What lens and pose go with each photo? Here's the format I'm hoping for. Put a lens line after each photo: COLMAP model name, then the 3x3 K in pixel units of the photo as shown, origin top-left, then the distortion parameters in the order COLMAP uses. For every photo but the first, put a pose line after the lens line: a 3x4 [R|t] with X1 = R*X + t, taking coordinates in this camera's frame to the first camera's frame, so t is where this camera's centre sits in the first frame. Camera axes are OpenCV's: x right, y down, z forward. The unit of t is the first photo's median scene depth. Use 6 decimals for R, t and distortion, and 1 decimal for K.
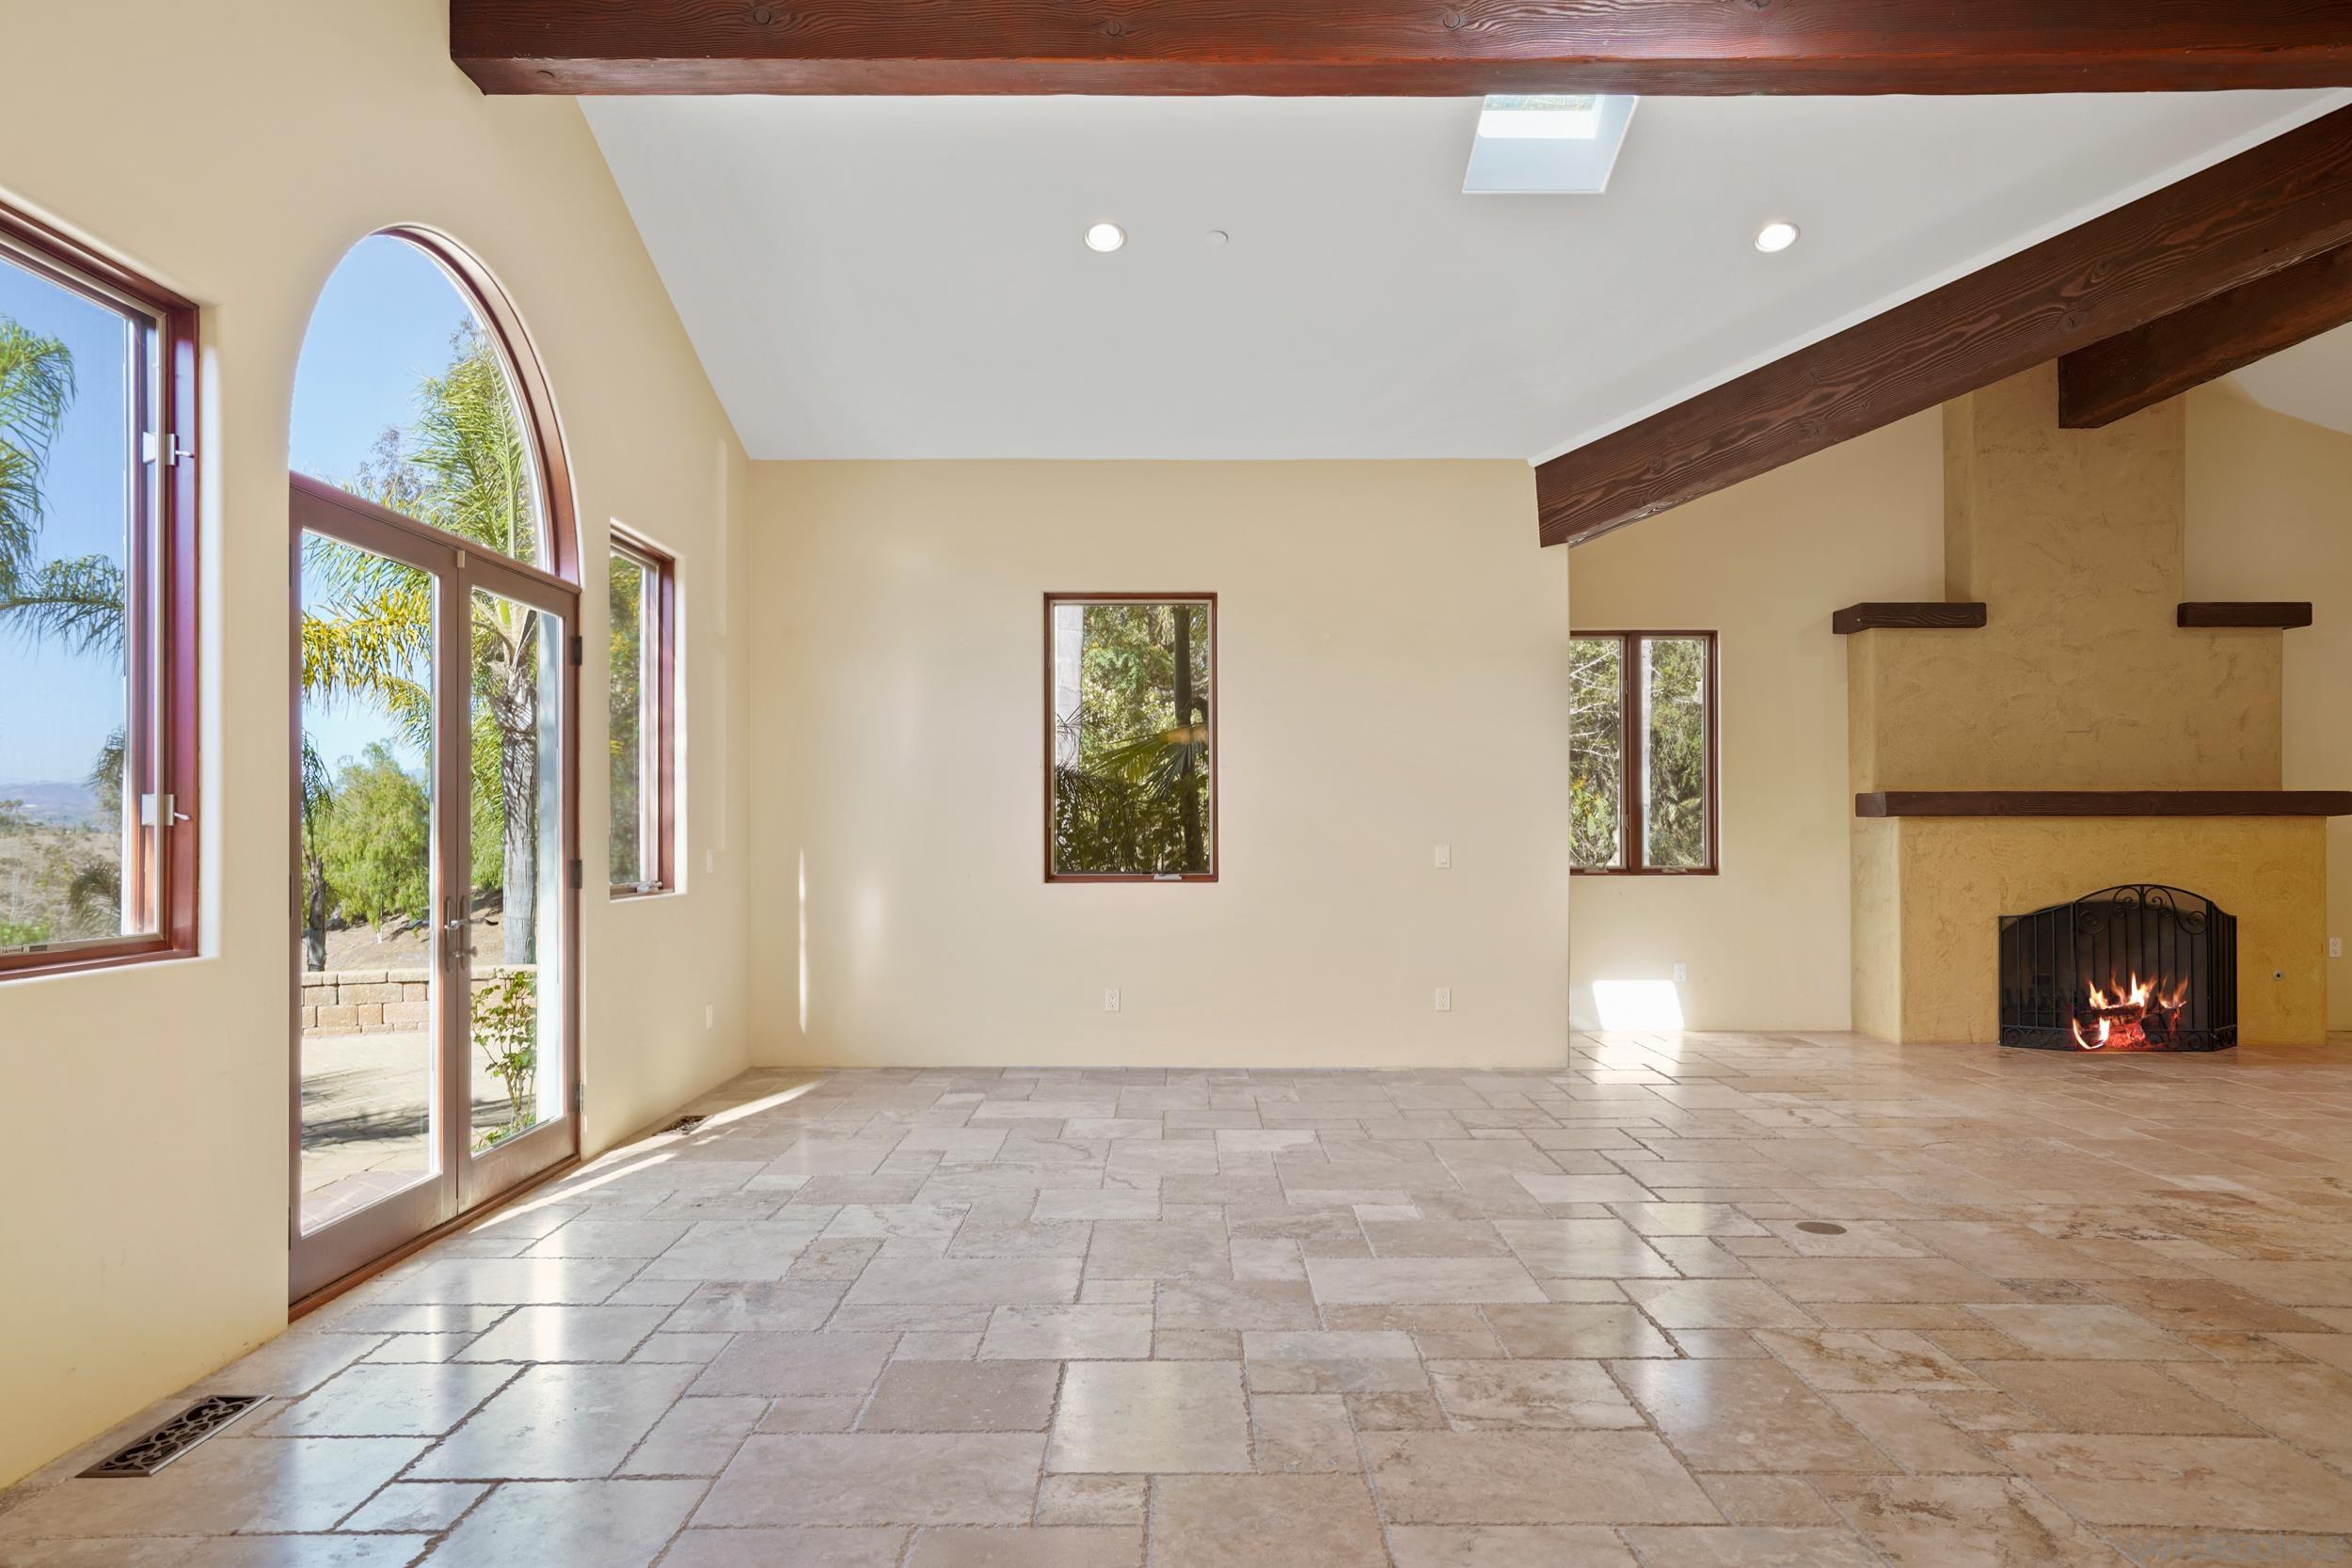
lens RADIAL K [[1493.1, 0, 1183.6], [0, 1493.1, 821.2], [0, 0, 1]] dist [-0.005414, 0.018331]
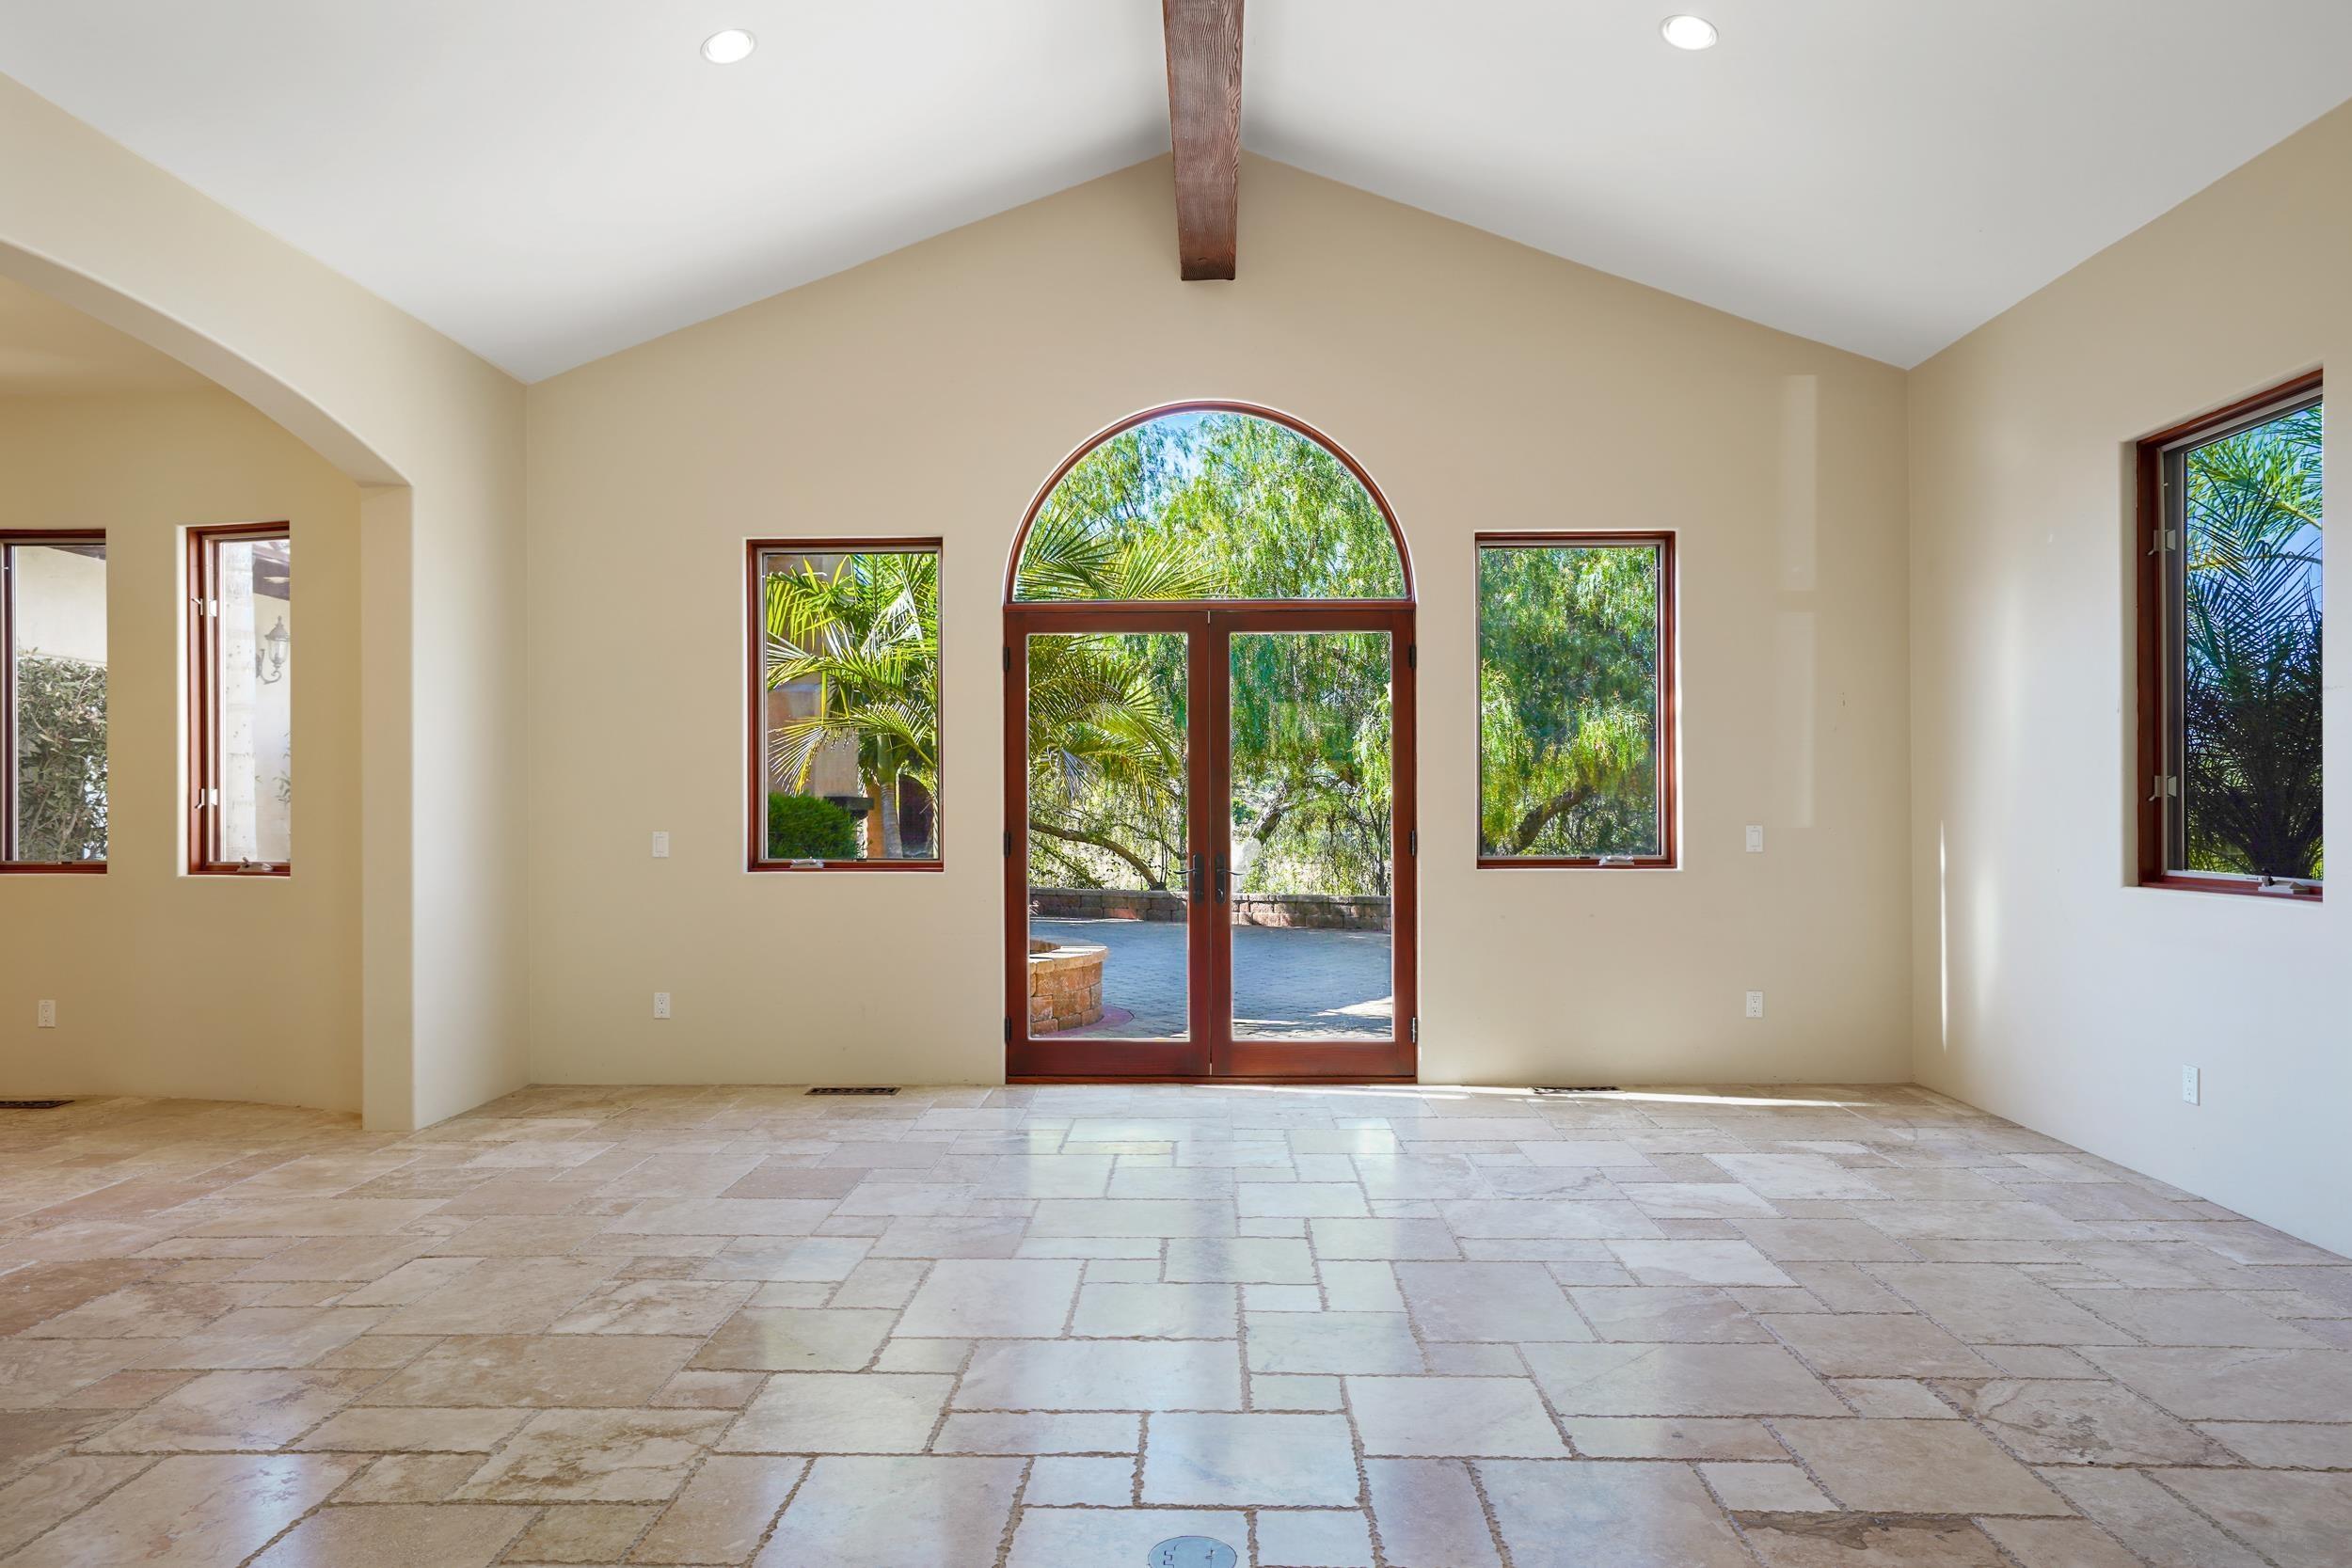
lens RADIAL K [[1493.1, 0, 1175.0], [0, 1493.1, 802.5], [0, 0, 1]] dist [-0.005414, 0.018331]
pose [[-0.026727, -0.002791, -0.999639, 0.529321], [0.008493, 0.999959, -0.003019, 0.002780], [0.999607, -0.008571, -0.026702, 0.557327]]
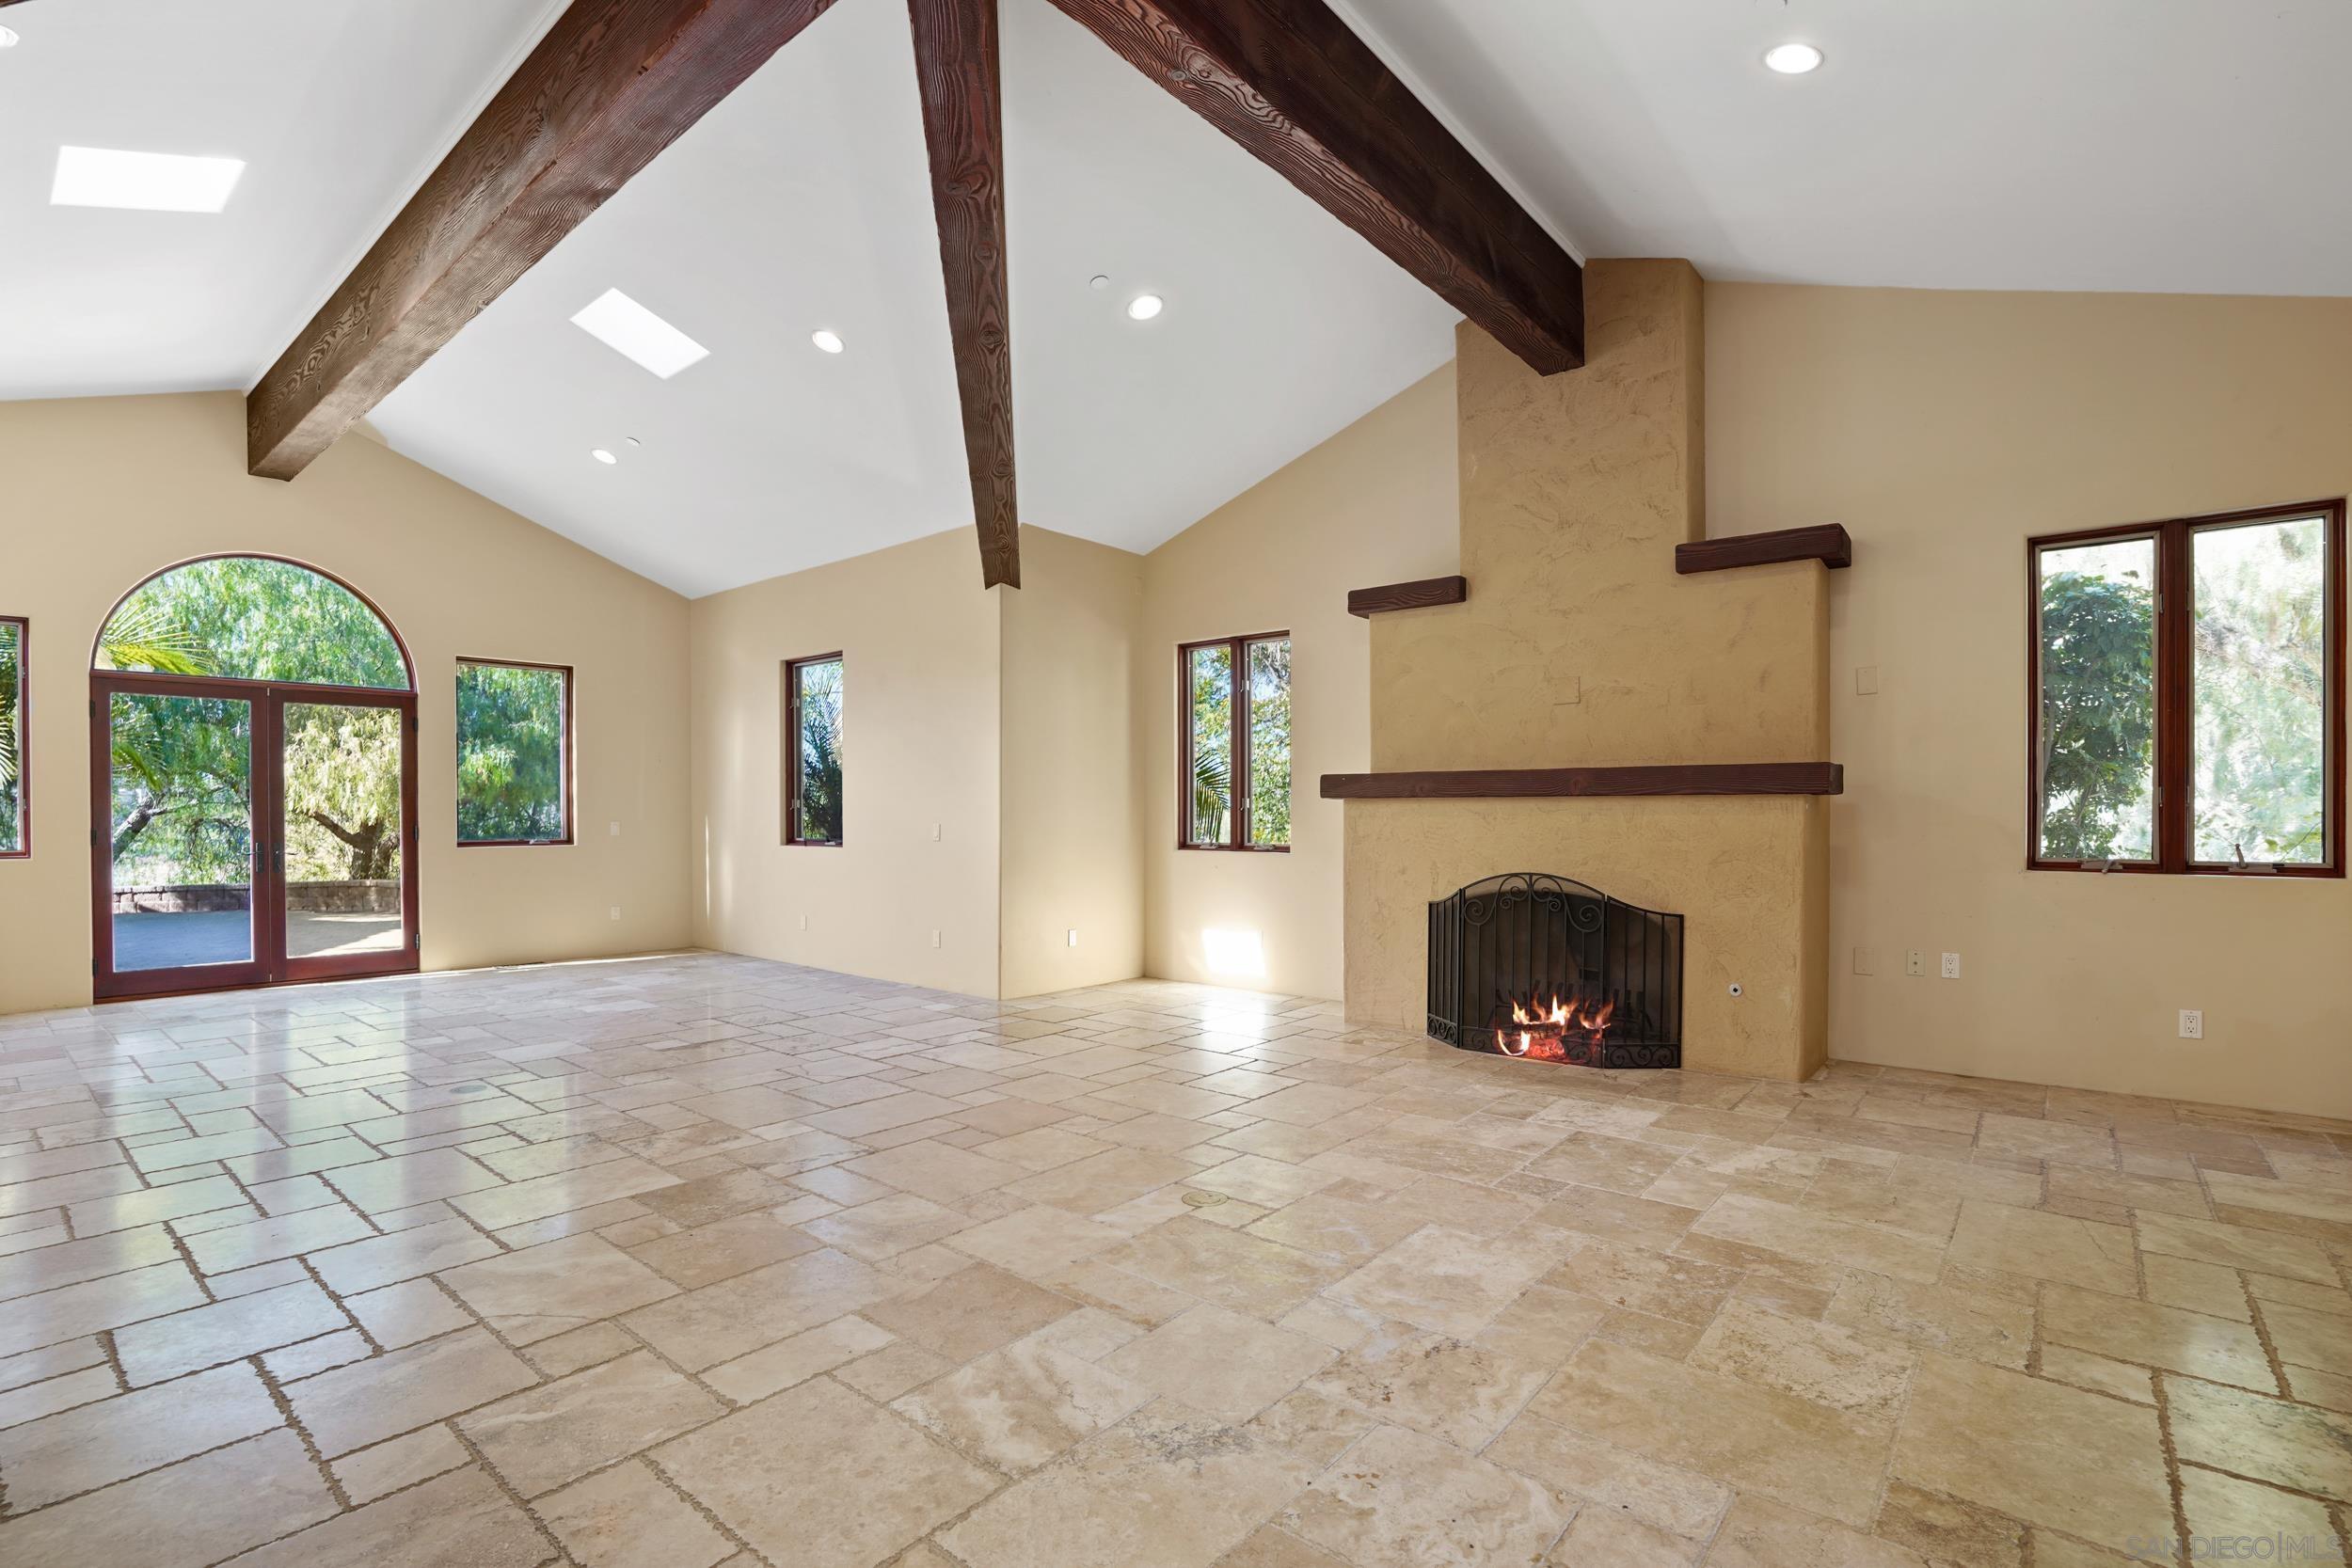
lens RADIAL K [[1084.0, 0, 1167.4], [0, 1084.0, 817.8], [0, 0, 1]] dist [-0.050713, 0.017167]
pose [[0.765262, 0.004106, -0.643706, 0.882601], [0.004519, 0.999921, 0.011751, 0.000622], [0.643703, -0.011902, 0.765183, 0.362260]]
